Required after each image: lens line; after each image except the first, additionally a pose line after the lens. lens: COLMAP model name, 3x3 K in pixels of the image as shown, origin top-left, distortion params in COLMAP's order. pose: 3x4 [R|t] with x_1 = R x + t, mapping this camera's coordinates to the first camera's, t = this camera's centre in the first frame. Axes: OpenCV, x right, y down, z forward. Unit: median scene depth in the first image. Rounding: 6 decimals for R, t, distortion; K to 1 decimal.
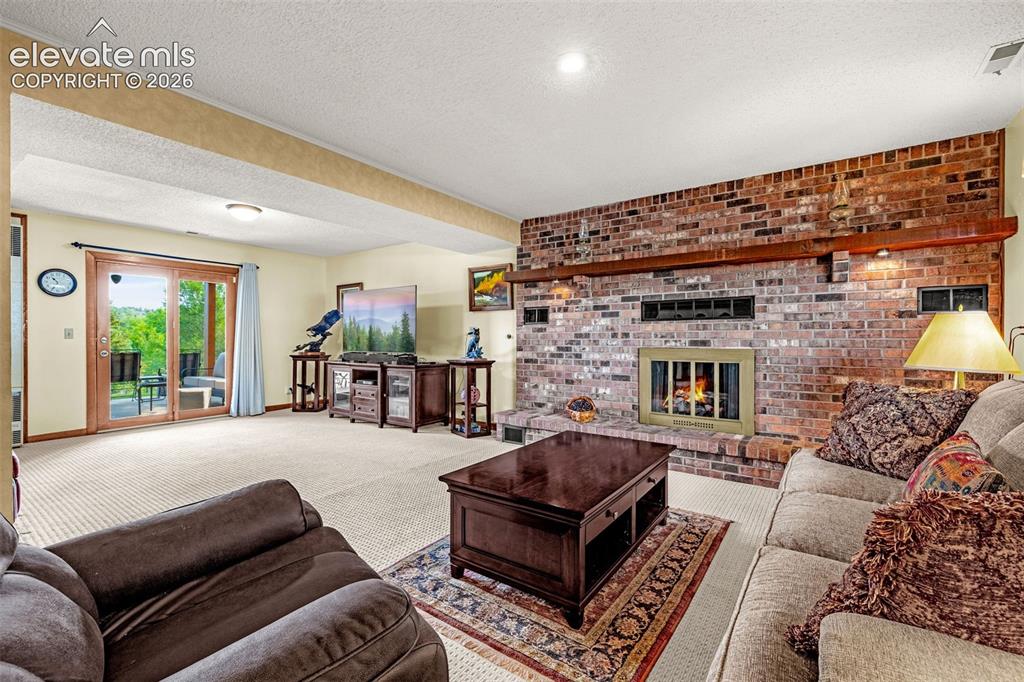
lens RADIAL K [[440.4, 0, 510.0], [0, 440.4, 338.2], [0, 0, 1]] dist [0.000802, 0.000018]
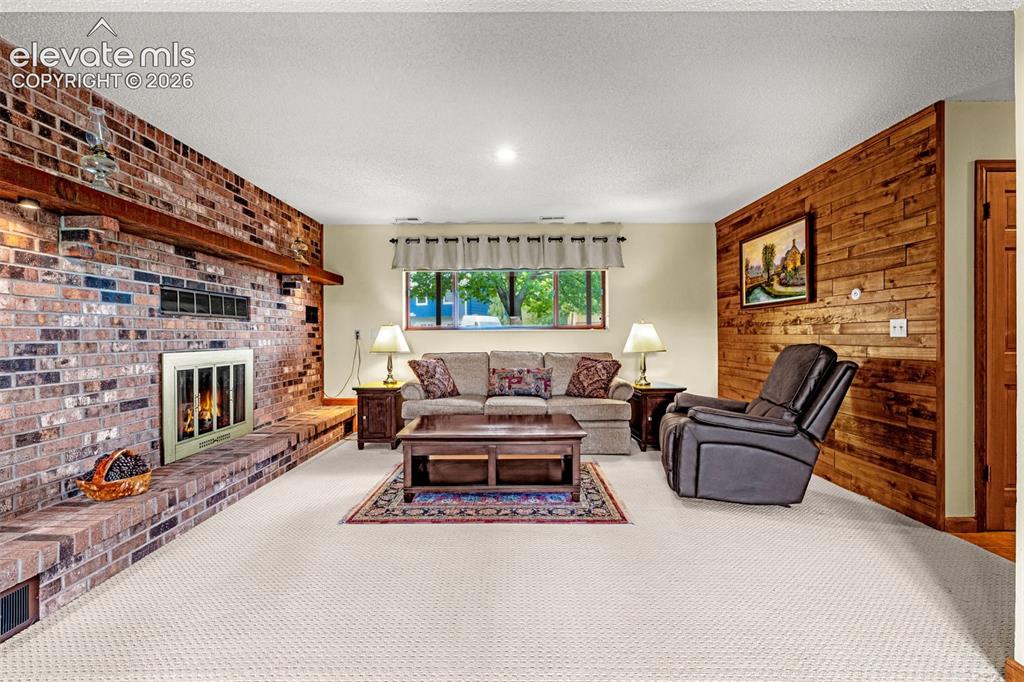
lens RADIAL K [[440.4, 0, 510.0], [0, 440.4, 338.2], [0, 0, 1]] dist [0.000802, 0.000018]
pose [[-0.578426, 0.000808, 0.815734, -0.554446], [0.005827, 0.999978, 0.003141, -0.000282], [-0.815714, 0.006570, -0.578418, 0.948066]]
